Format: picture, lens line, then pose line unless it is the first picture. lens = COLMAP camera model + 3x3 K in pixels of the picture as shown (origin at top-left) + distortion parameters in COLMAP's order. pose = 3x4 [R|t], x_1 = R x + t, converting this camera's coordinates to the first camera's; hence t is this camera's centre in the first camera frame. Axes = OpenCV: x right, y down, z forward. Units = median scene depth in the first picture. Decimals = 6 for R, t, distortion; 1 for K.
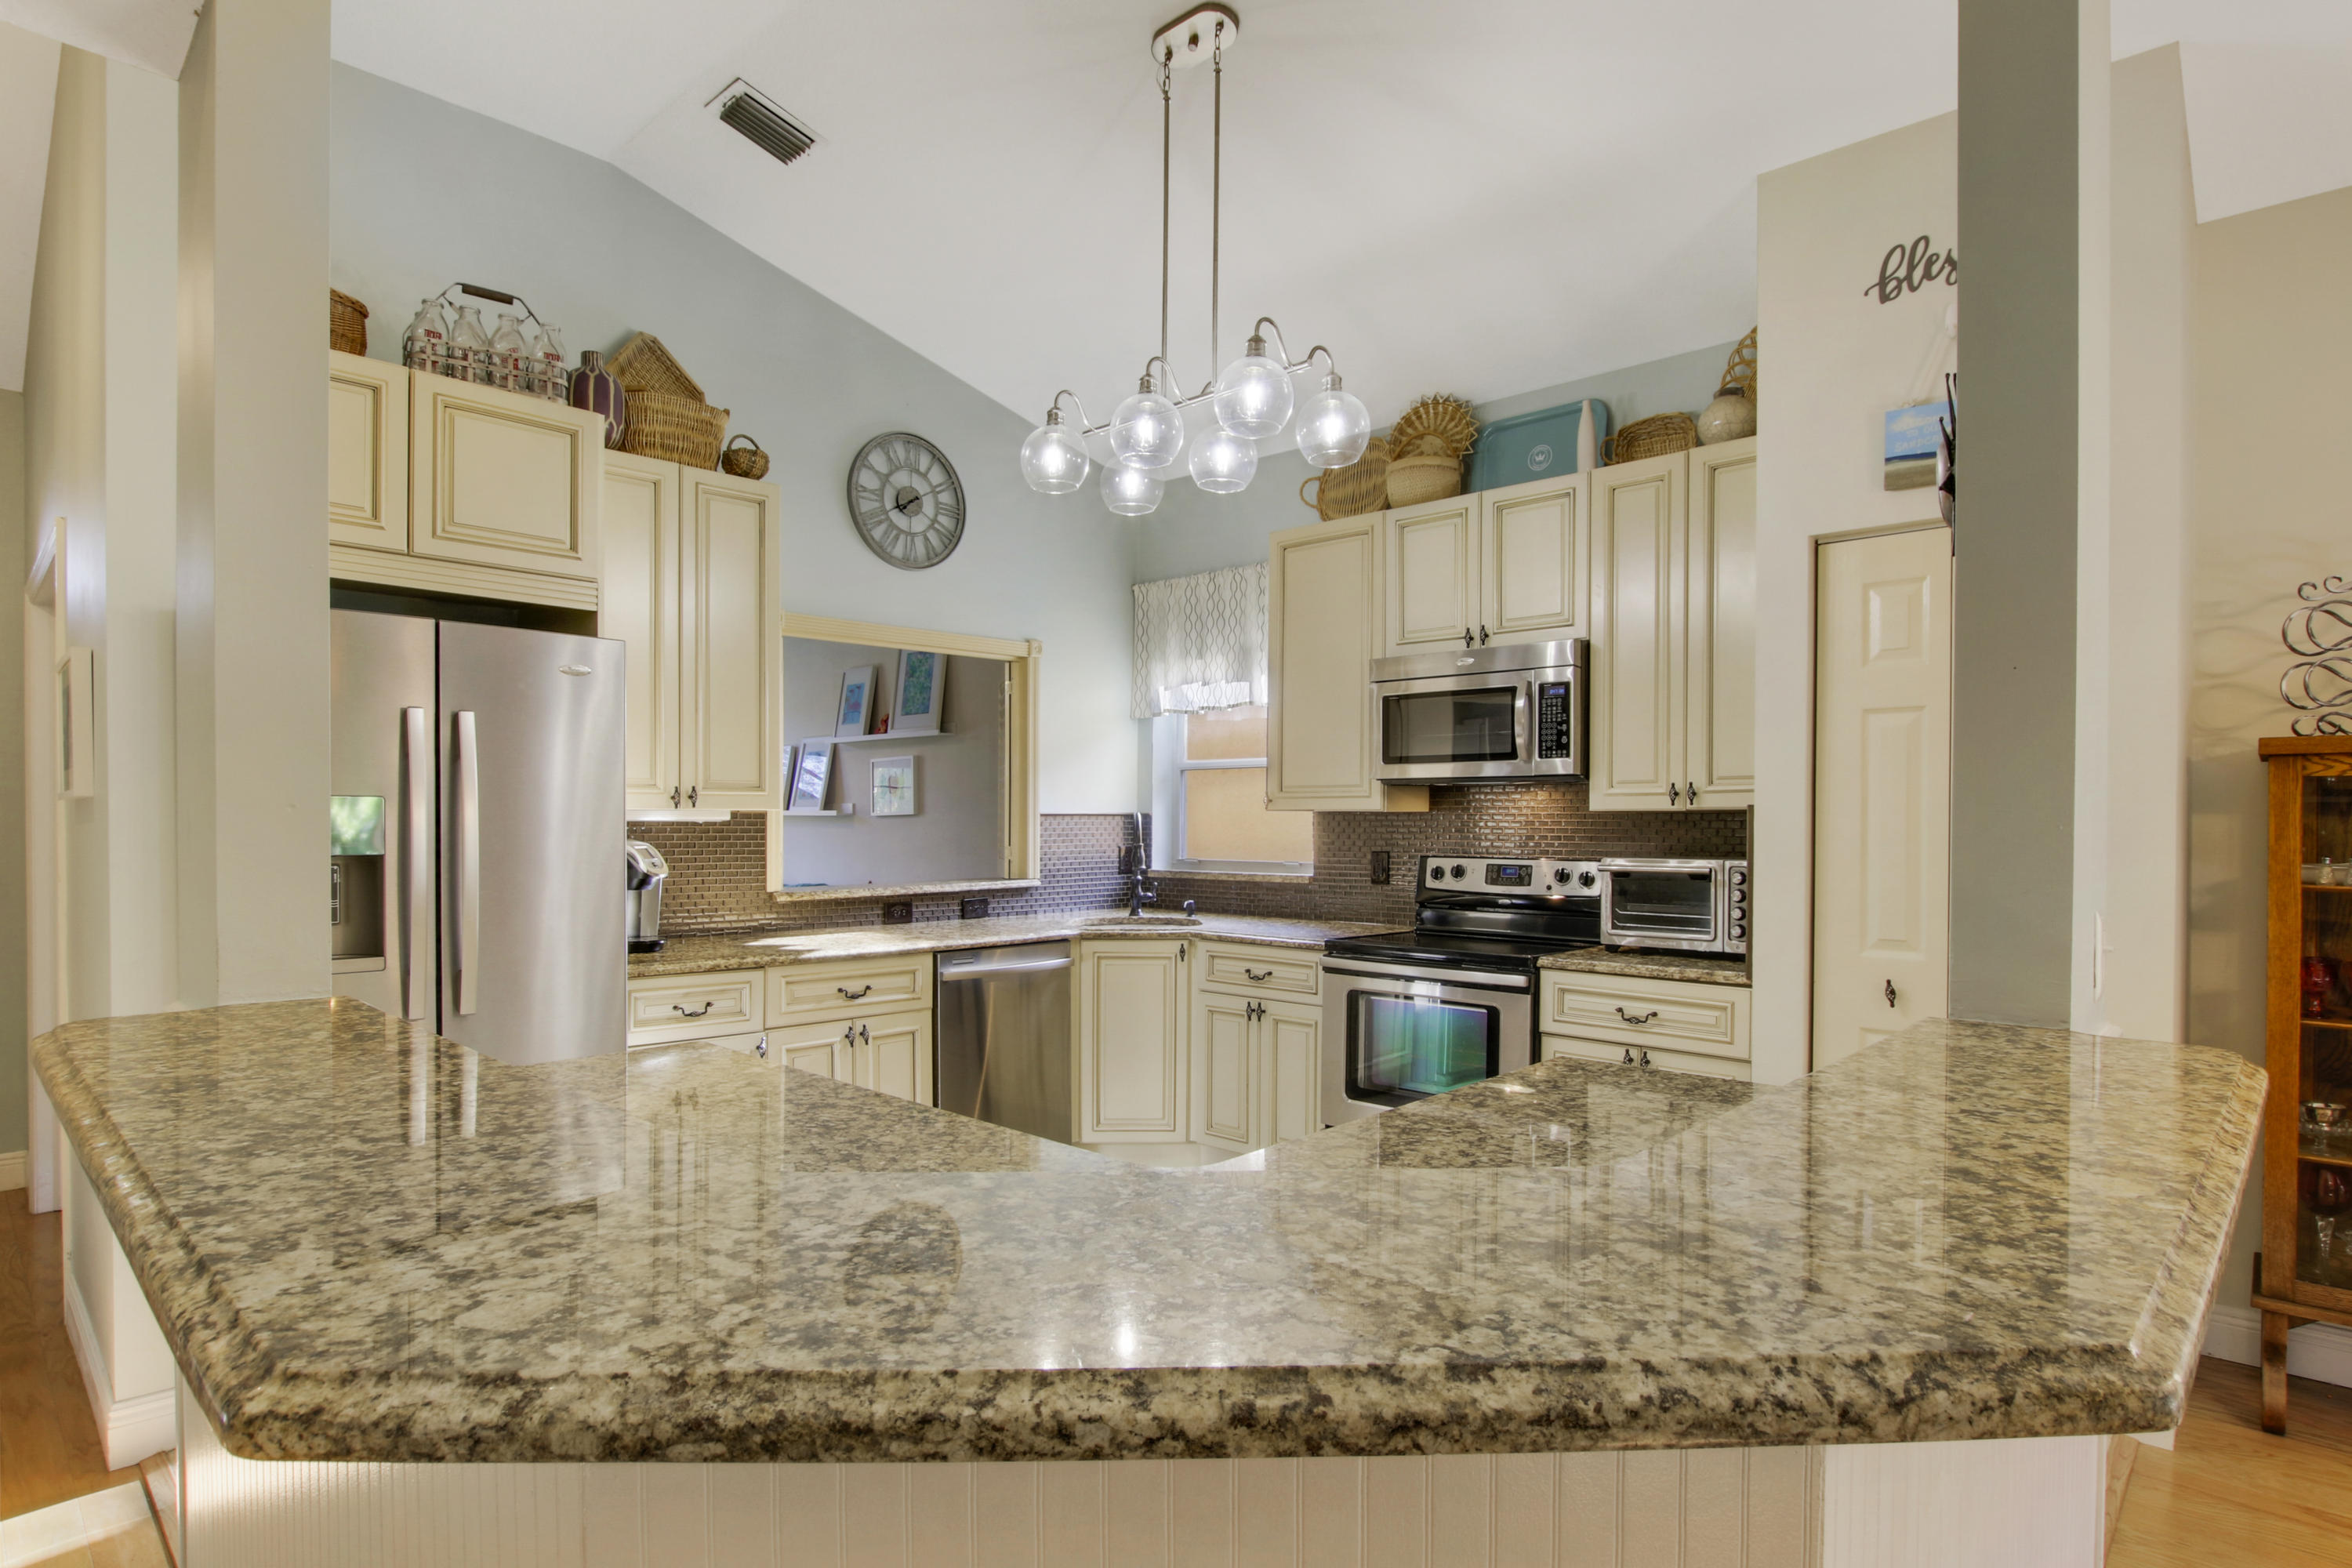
lens RADIAL K [[1219.1, 0, 1183.5], [0, 1219.1, 827.3], [0, 0, 1]] dist [-0.020866, 0.000994]
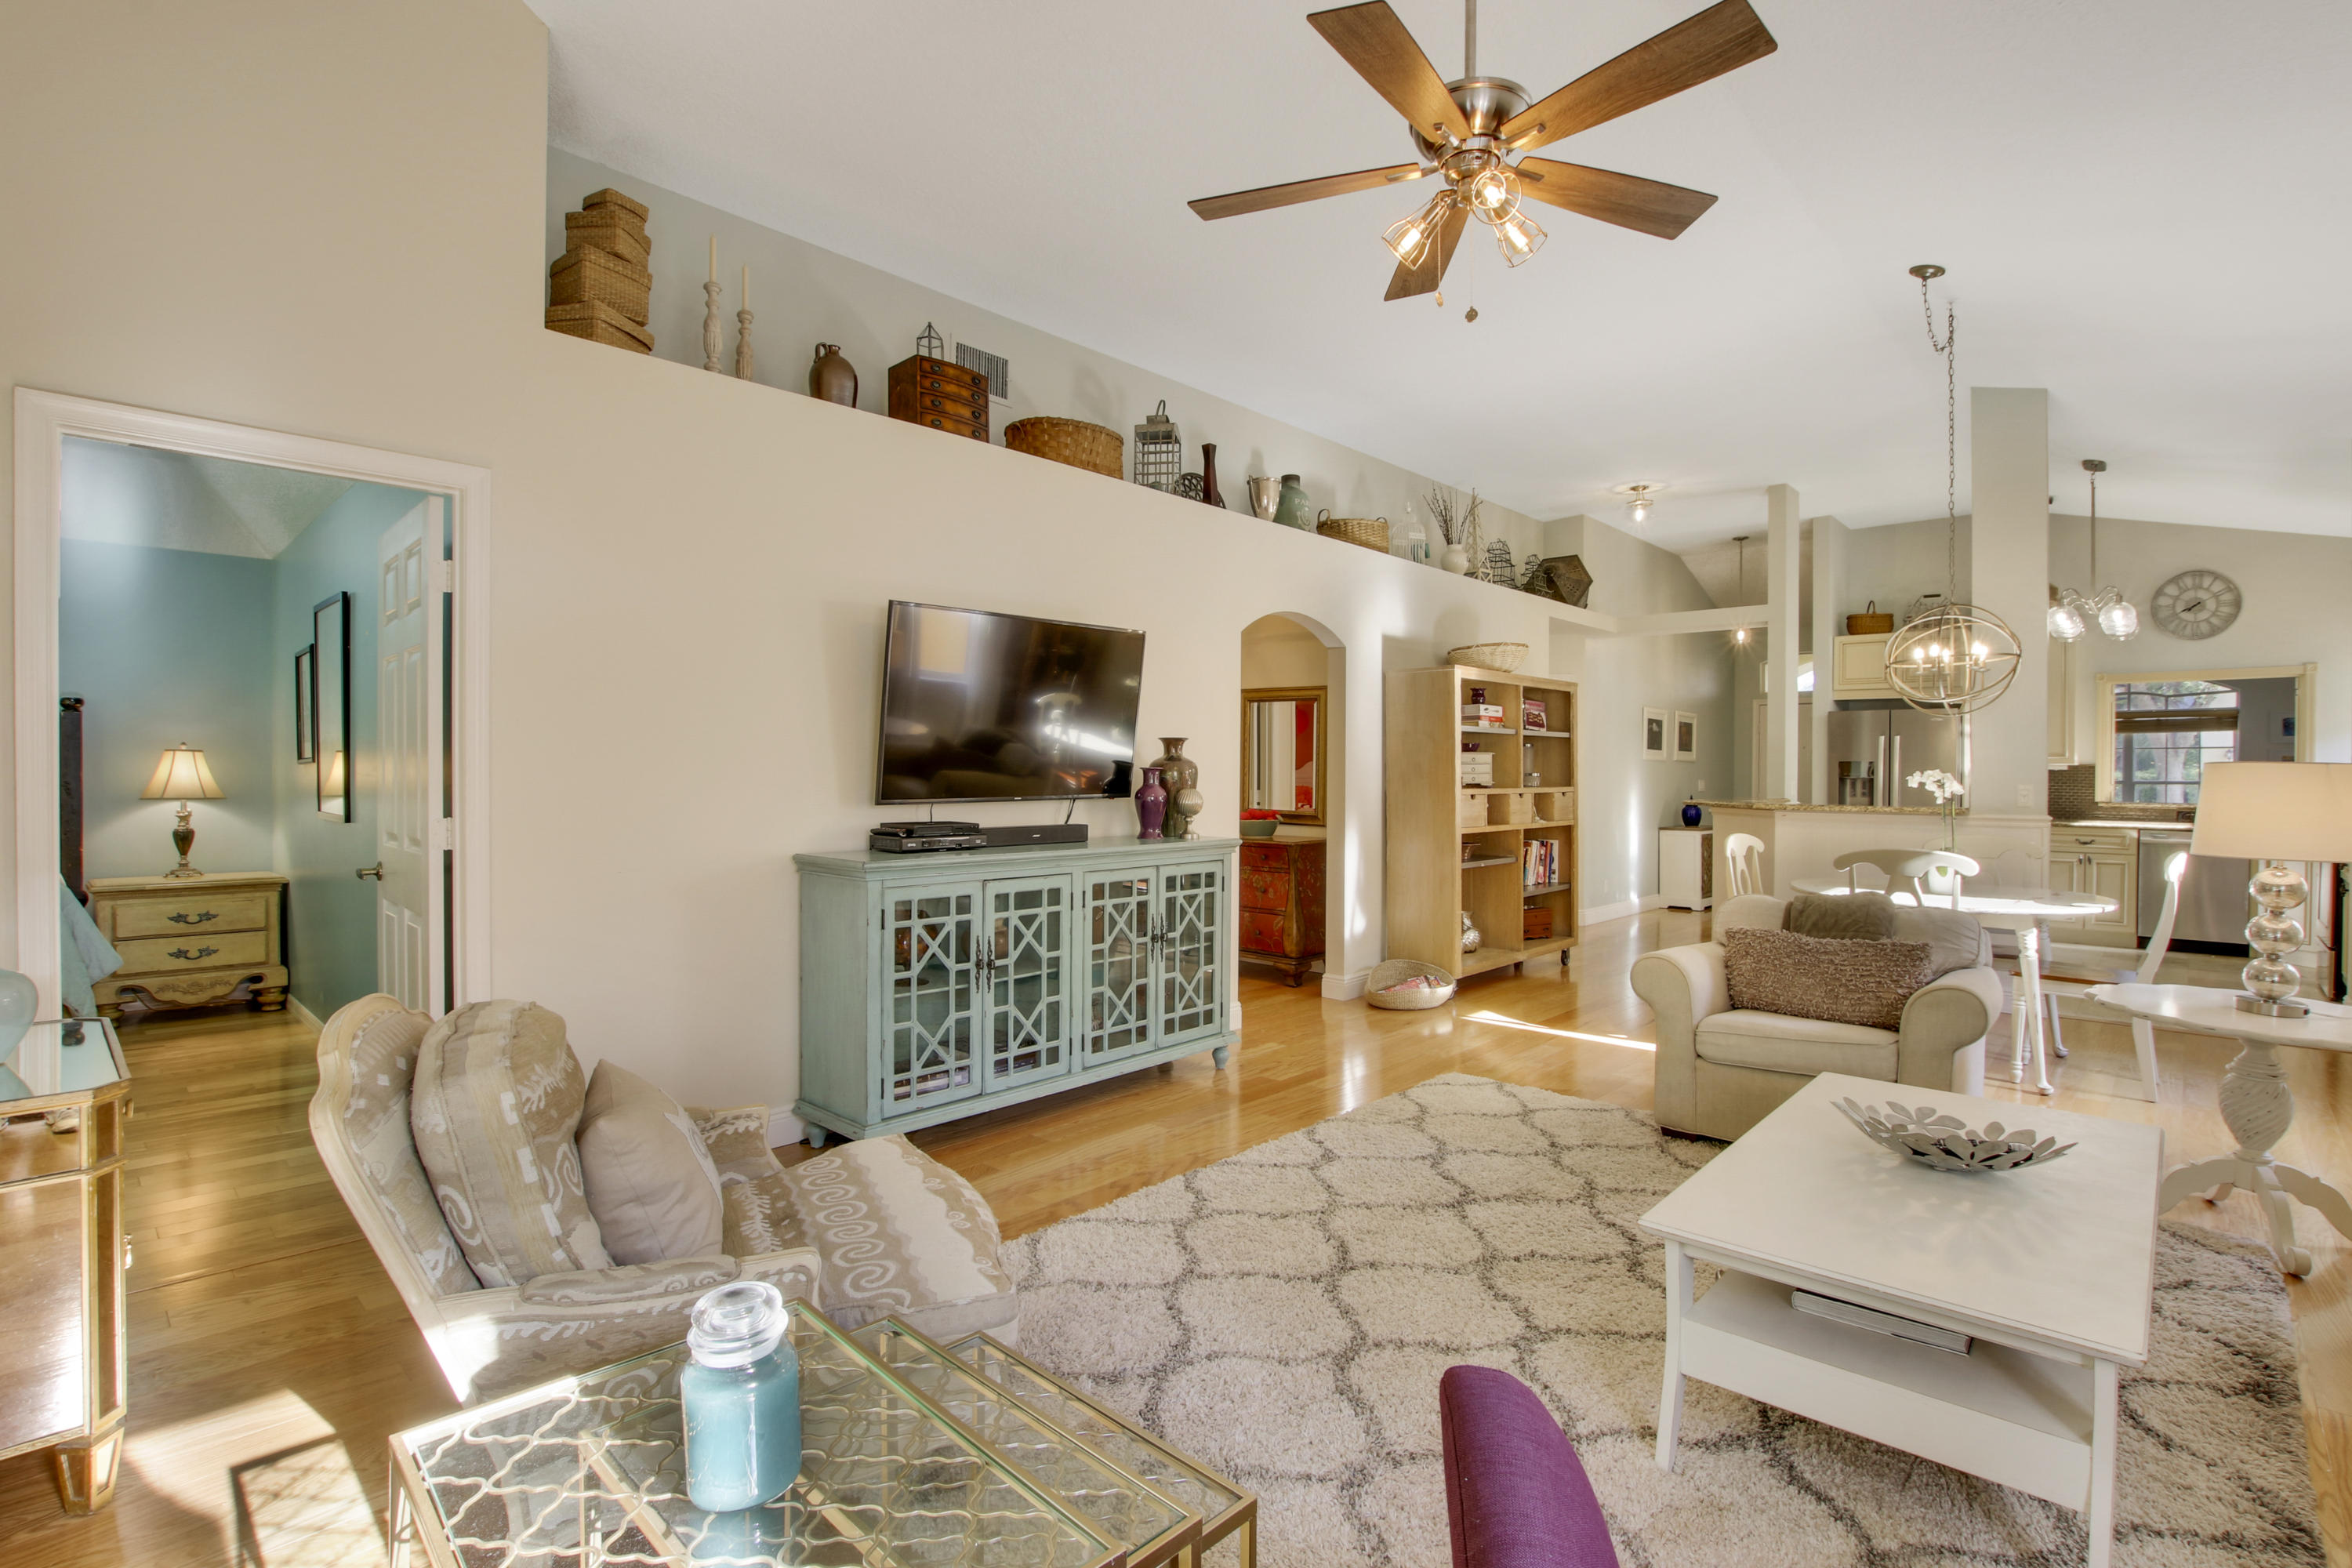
lens RADIAL K [[1133.2, 0, 1184.7], [0, 1133.2, 779.5], [0, 0, 1]] dist [-0.024307, 0.000084]
pose [[0.001055, 0.001921, -0.999998, 1.954247], [-0.013147, 0.999912, 0.001907, 0.035449], [0.999913, 0.013145, 0.001080, -0.773850]]
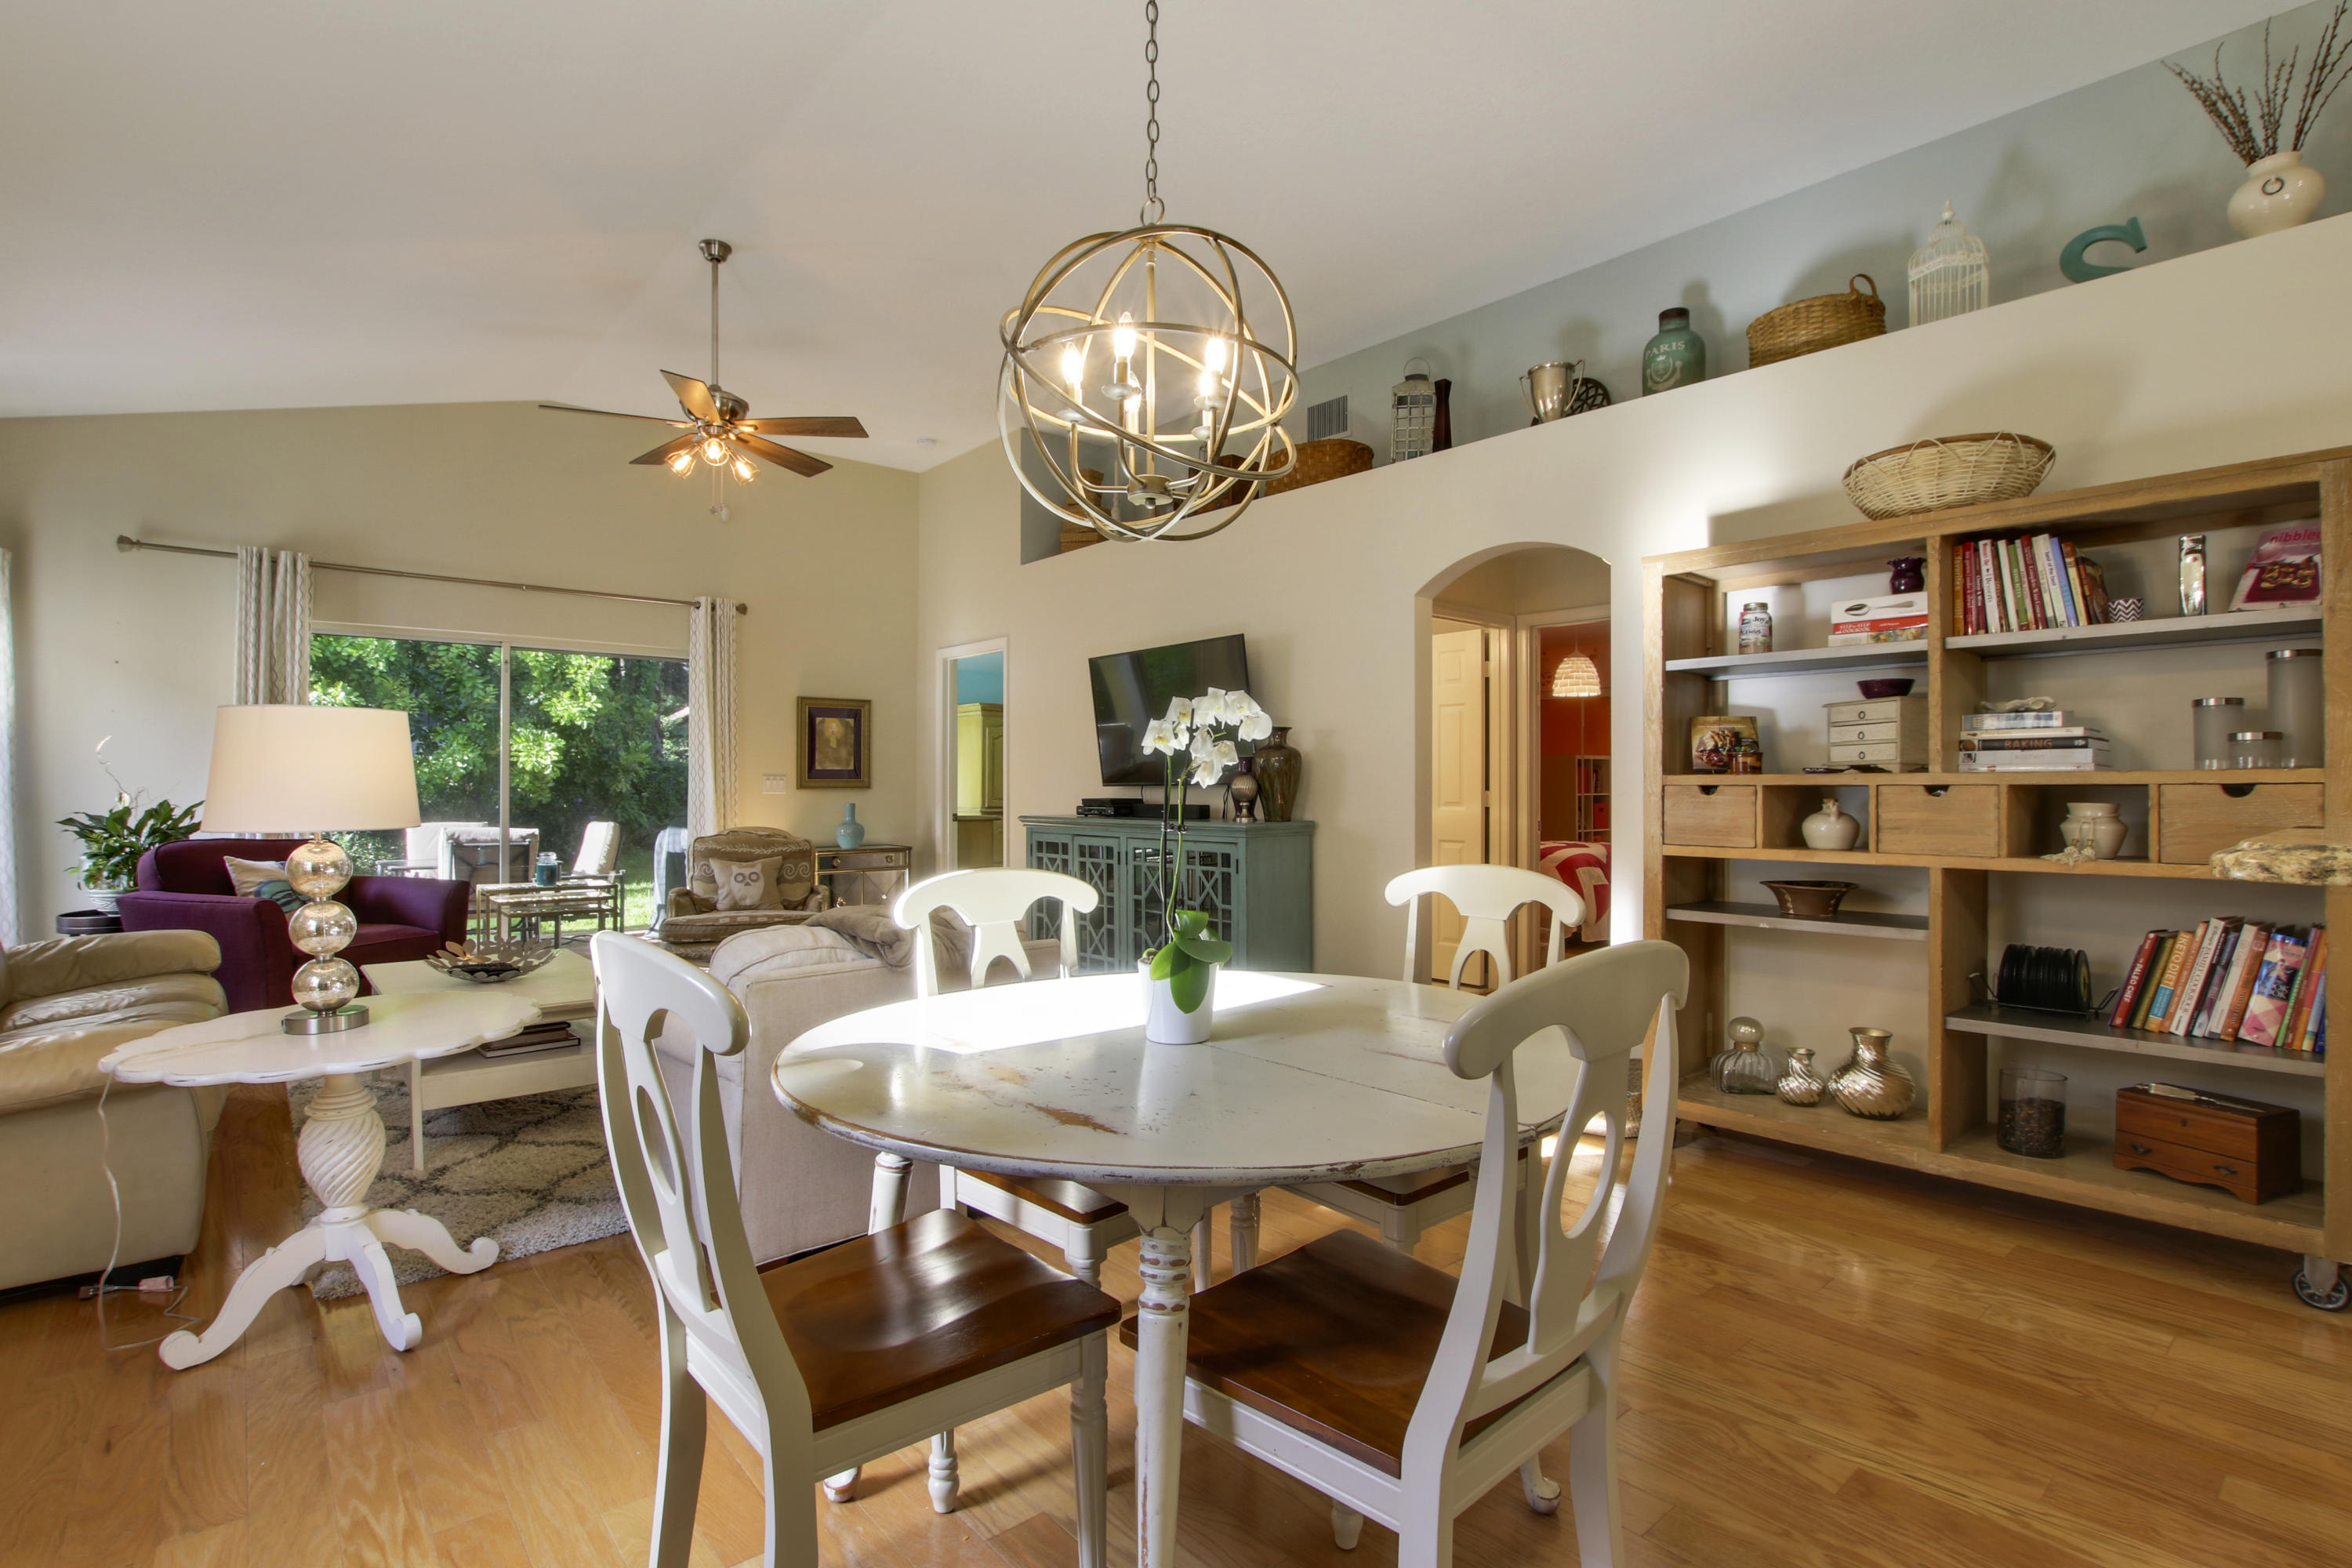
lens RADIAL K [[1133.2, 0, 1184.7], [0, 1133.2, 779.5], [0, 0, 1]] dist [-0.024307, 0.000084]
pose [[-0.992051, -0.004943, 0.125736, 0.515785], [-0.004750, 0.999987, 0.001840, 0.051994], [-0.125744, 0.001228, -0.992062, 0.645133]]
